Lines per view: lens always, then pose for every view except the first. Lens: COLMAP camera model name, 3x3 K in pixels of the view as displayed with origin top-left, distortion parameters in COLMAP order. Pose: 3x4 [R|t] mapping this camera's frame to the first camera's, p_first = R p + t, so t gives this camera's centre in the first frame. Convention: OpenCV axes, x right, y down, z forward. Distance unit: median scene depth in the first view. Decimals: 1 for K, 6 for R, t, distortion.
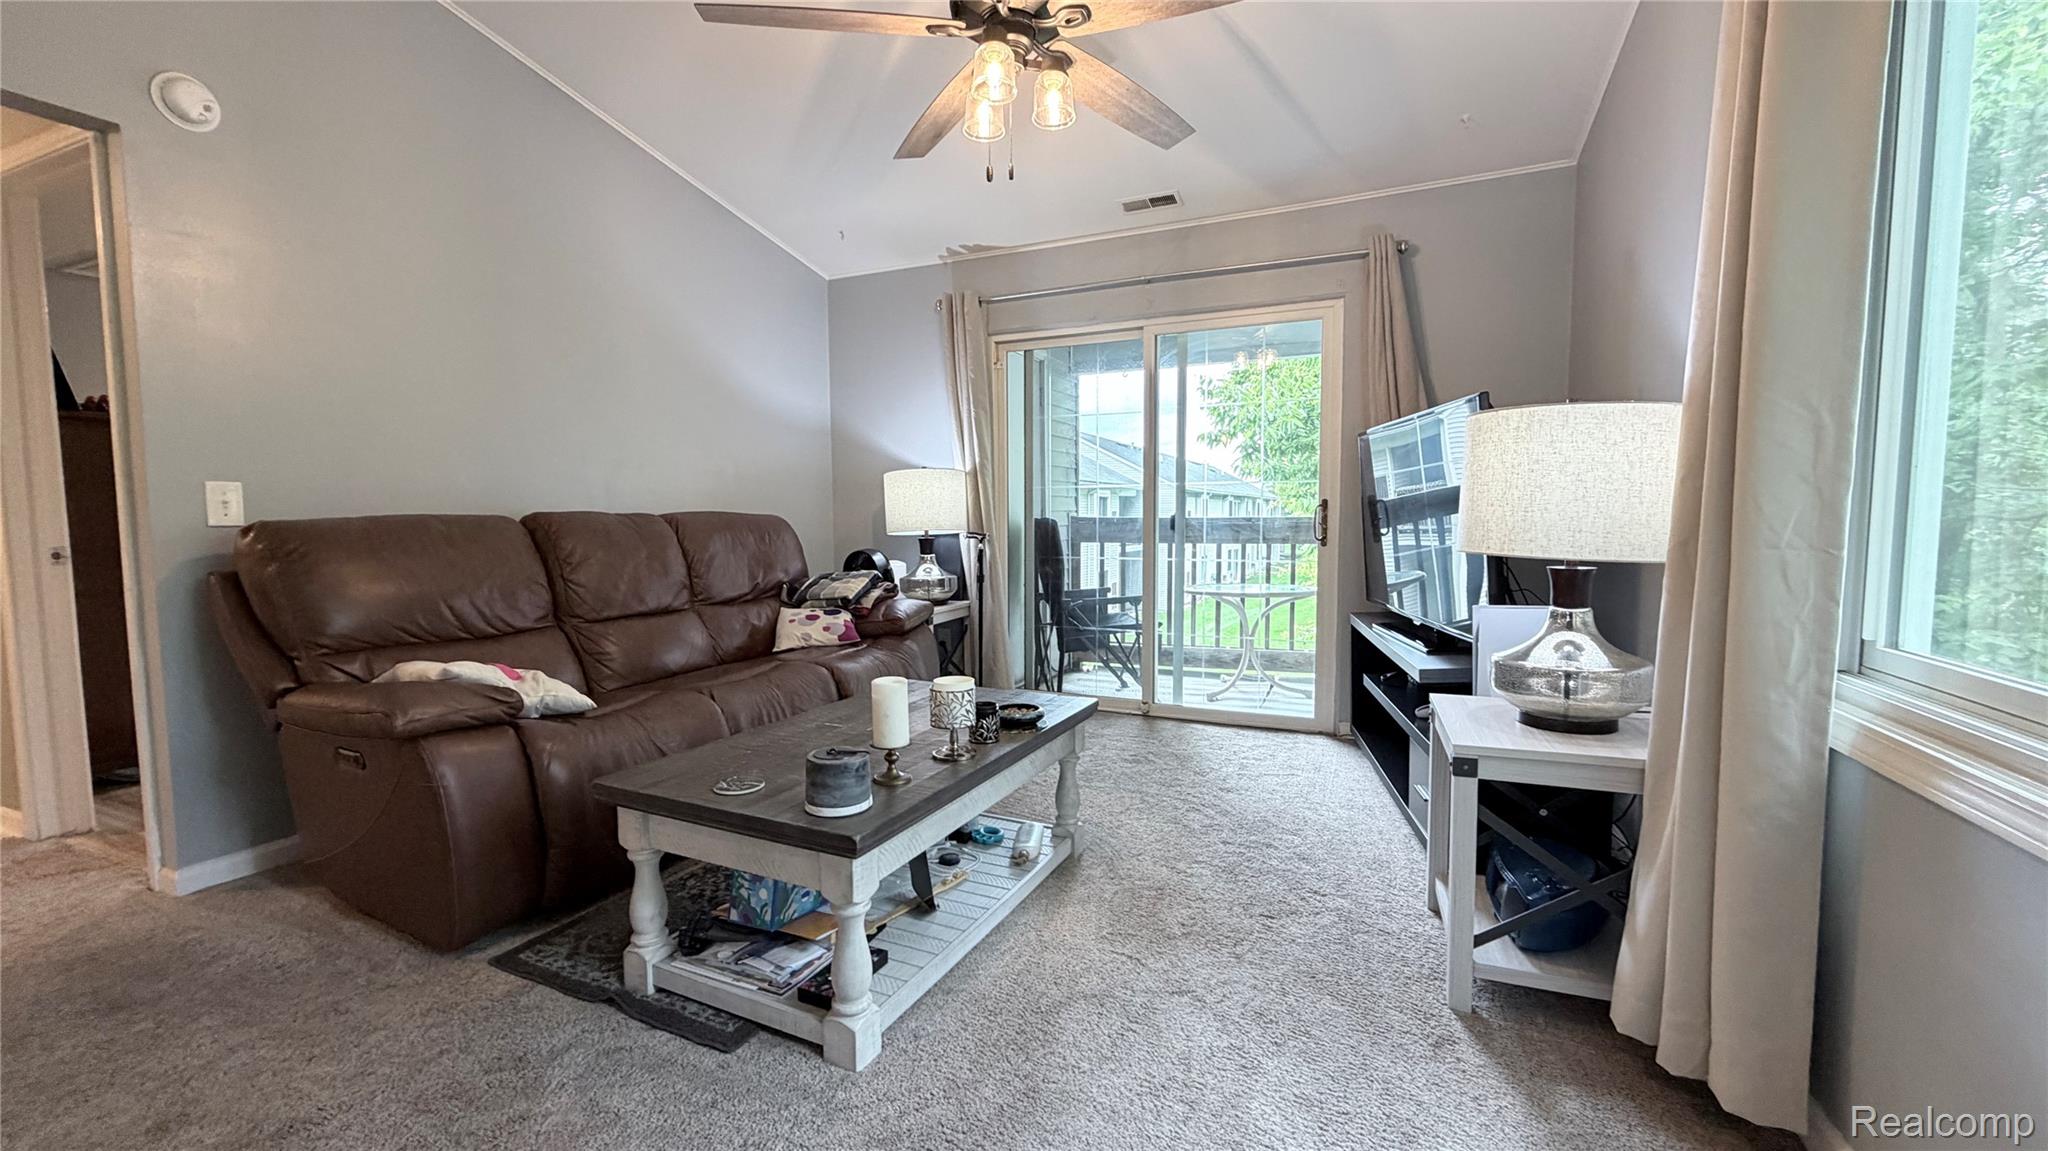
lens RADIAL K [[813.7, 0, 1030.0], [0, 813.7, 578.6], [0, 0, 1]] dist [-0.002824, 0.000244]
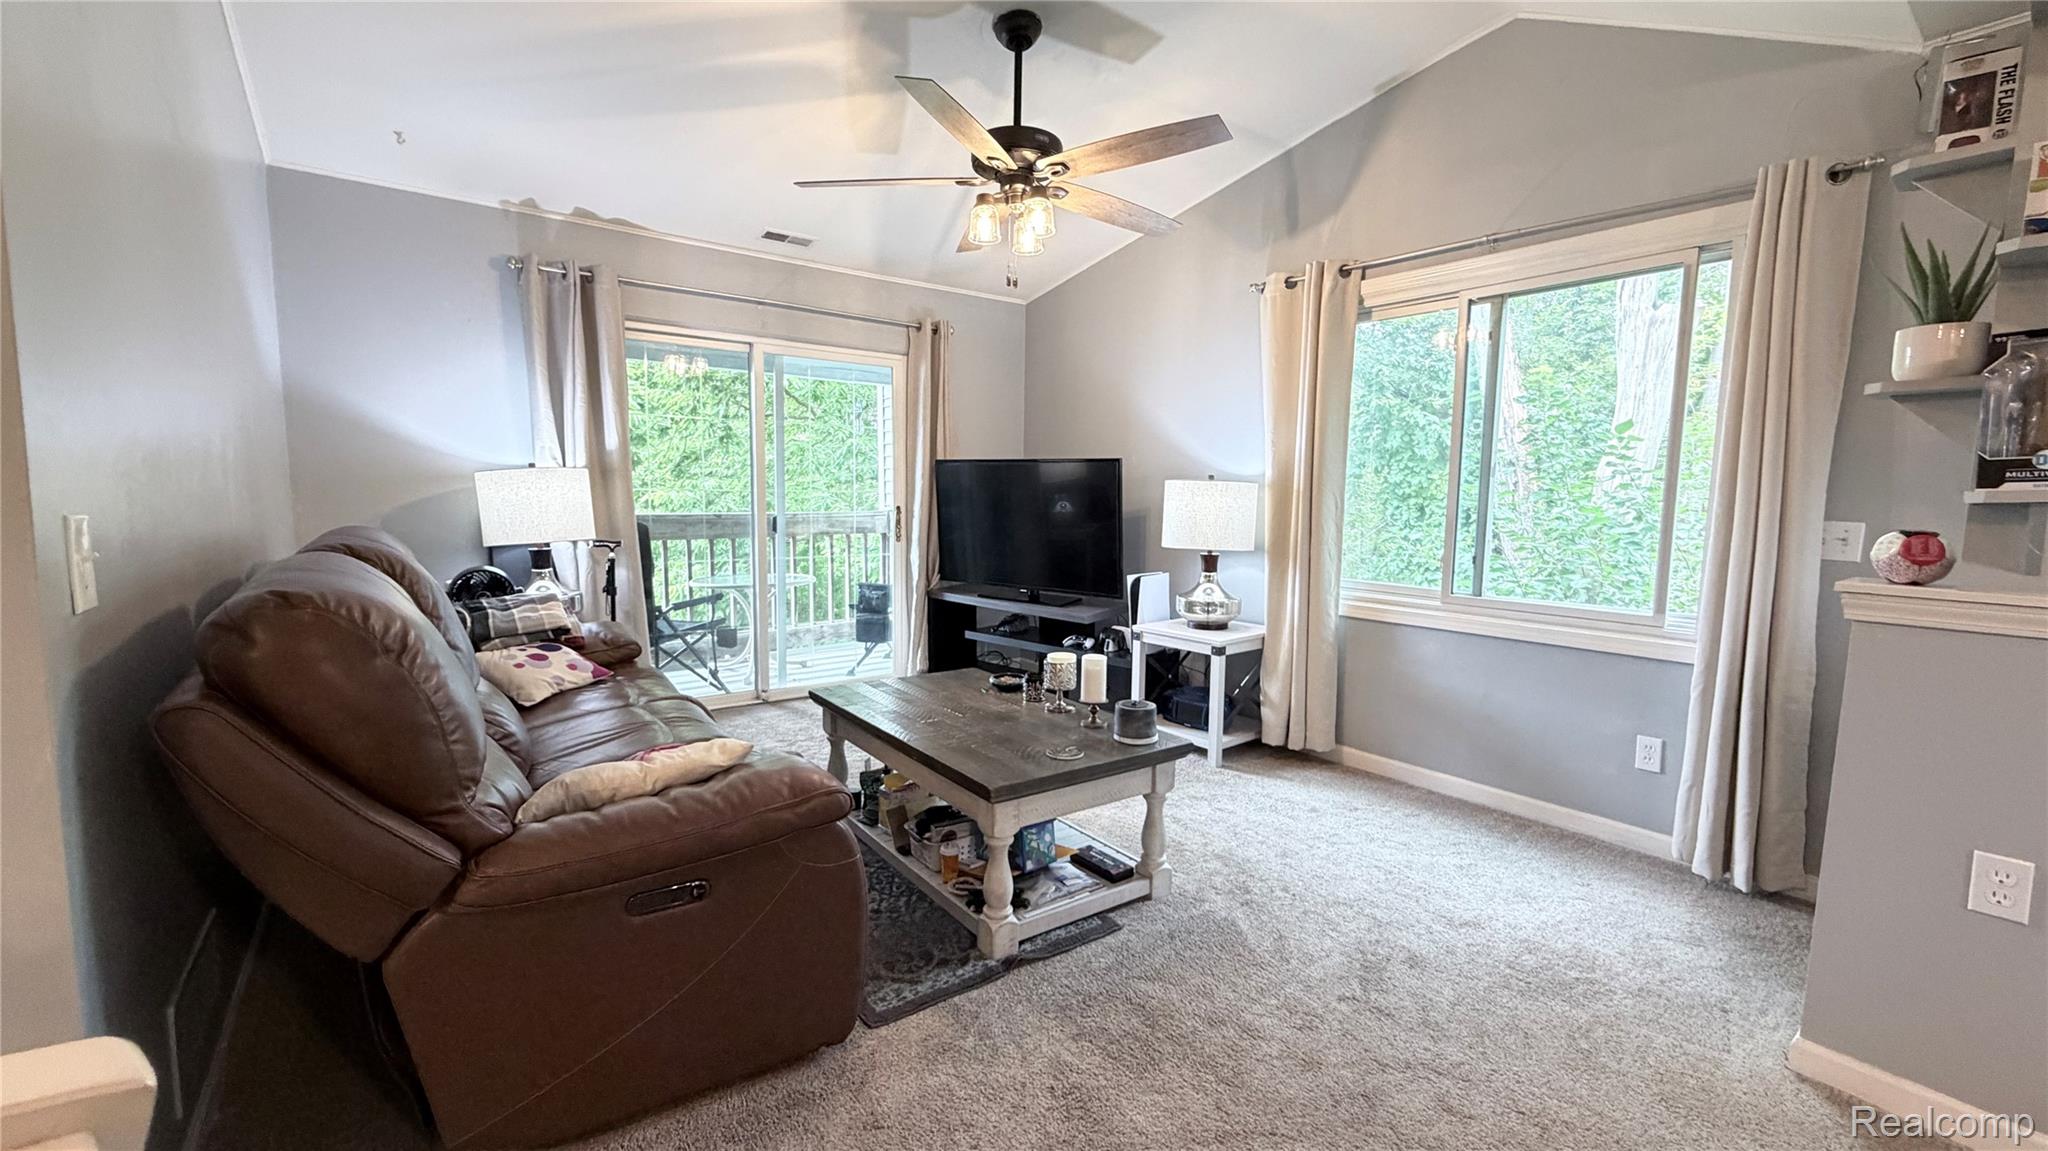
lens RADIAL K [[813.7, 0, 1018.6], [0, 813.7, 572.0], [0, 0, 1]] dist [-0.002824, 0.000244]
pose [[0.485965, -0.073374, 0.870893, -0.640477], [0.051835, 0.997135, 0.055086, -0.048437], [-0.872439, 0.018373, 0.488377, 0.175375]]
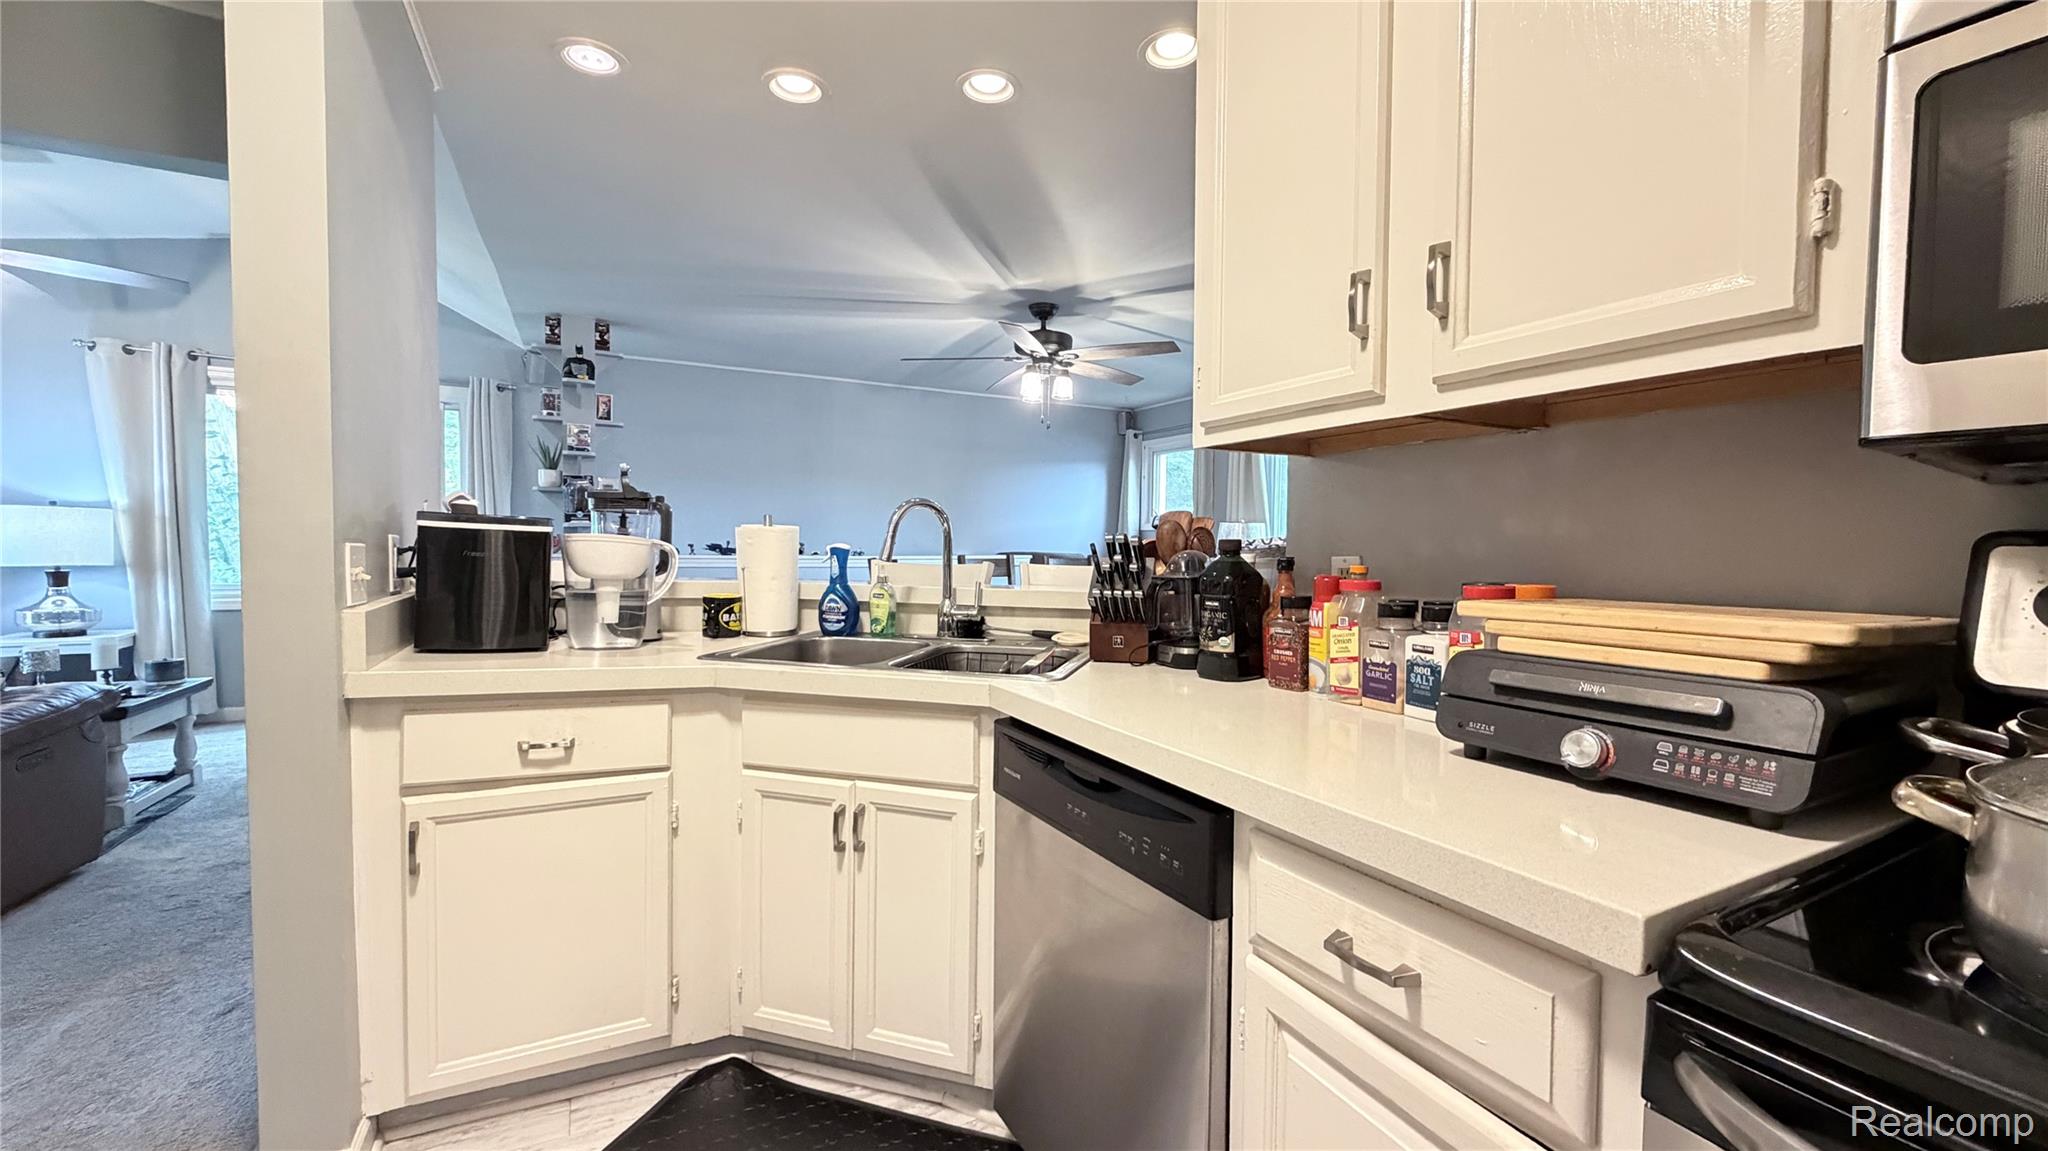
lens RADIAL K [[813.7, 0, 1025.1], [0, 813.7, 578.0], [0, 0, 1]] dist [-0.002824, 0.000244]
pose [[-0.791099, -0.037854, 0.610515, -1.366306], [0.034303, 0.993767, 0.106066, -0.065395], [-0.610725, 0.104852, -0.784870, 0.504225]]
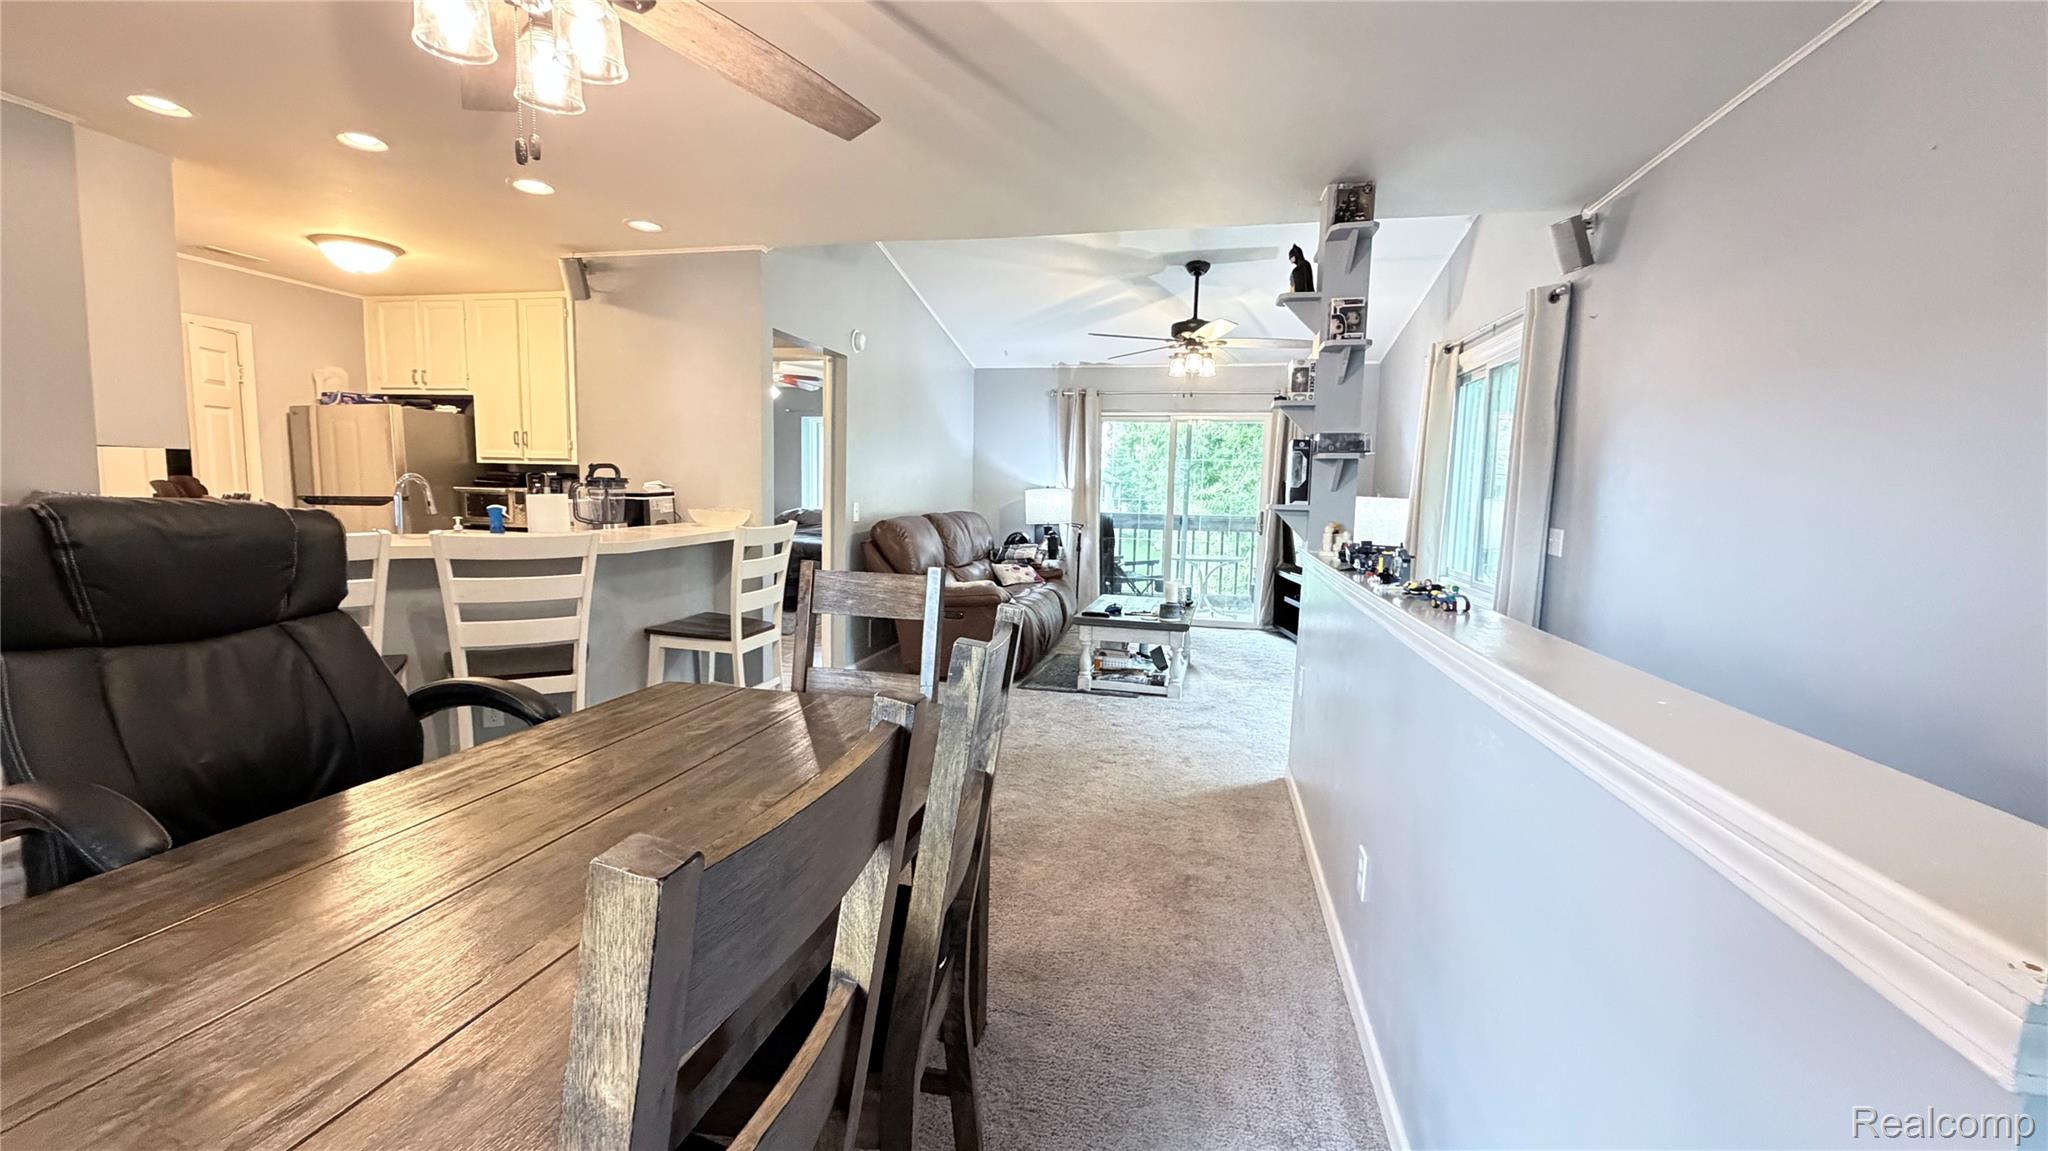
lens RADIAL K [[813.7, 0, 1026.0], [0, 813.7, 582.1], [0, 0, 1]] dist [-0.002824, 0.000244]
pose [[0.979081, 0.004928, 0.203413, -0.558528], [-0.012575, 0.999261, 0.036320, 0.009054], [-0.203084, -0.038118, 0.978419, -0.770029]]
